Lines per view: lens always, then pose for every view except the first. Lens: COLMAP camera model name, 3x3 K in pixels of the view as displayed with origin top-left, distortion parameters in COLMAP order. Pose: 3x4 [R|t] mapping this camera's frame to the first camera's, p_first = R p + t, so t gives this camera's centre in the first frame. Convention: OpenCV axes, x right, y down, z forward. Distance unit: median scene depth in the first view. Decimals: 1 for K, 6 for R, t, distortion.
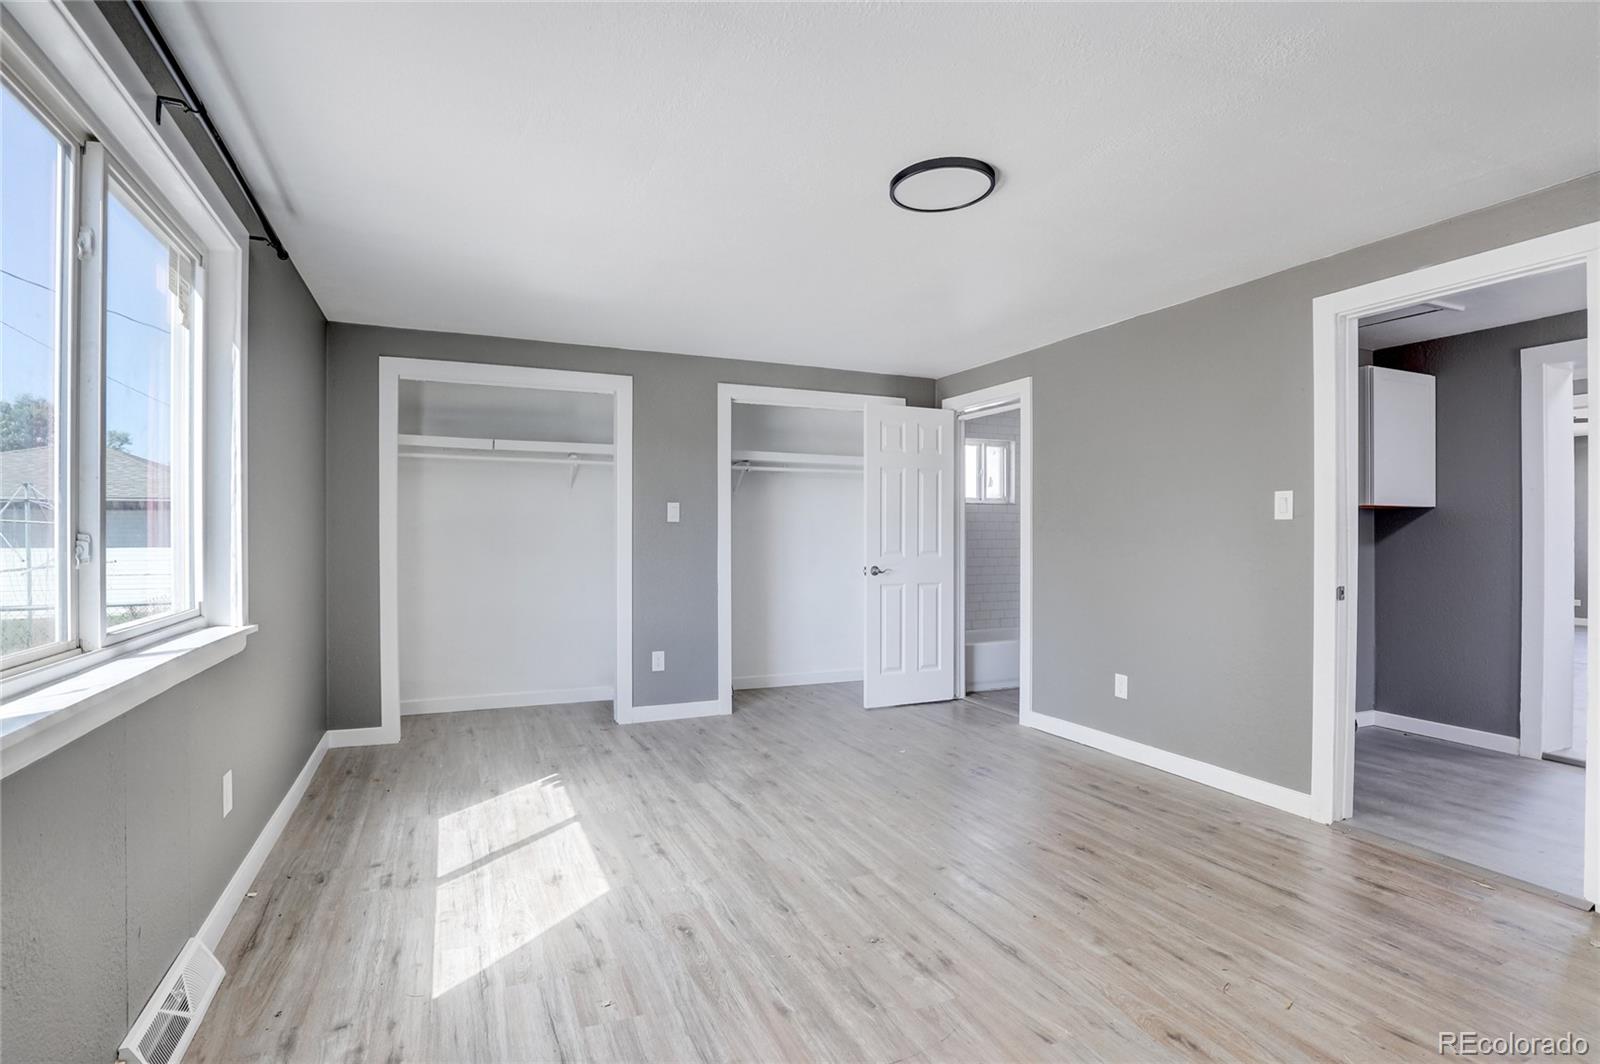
lens RADIAL K [[778.5, 0, 792.2], [0, 778.5, 529.3], [0, 0, 1]] dist [-0.032404, 0.006633]
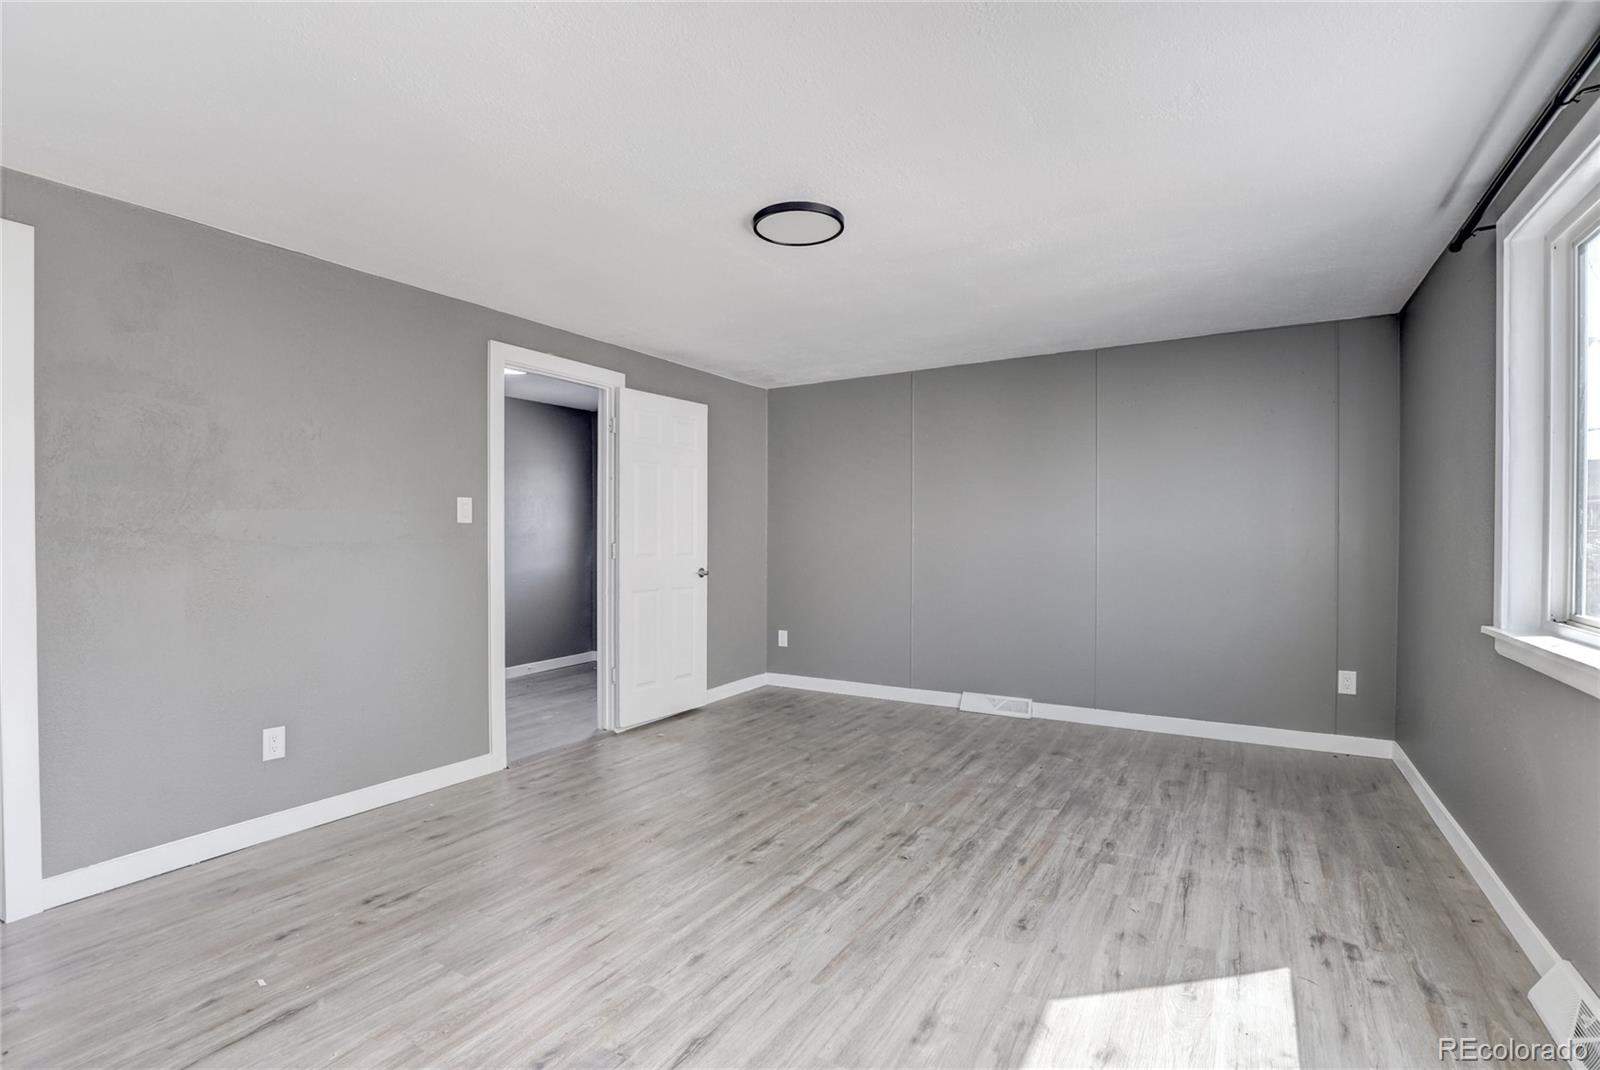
lens RADIAL K [[725.3, 0, 794.6], [0, 725.3, 537.1], [0, 0, 1]] dist [-0.026733, 0.002310]
pose [[-0.562934, -0.000853, 0.826501, -0.597179], [-0.004413, 0.999988, -0.001974, 0.009565], [-0.826490, -0.004759, -0.562931, 1.416394]]
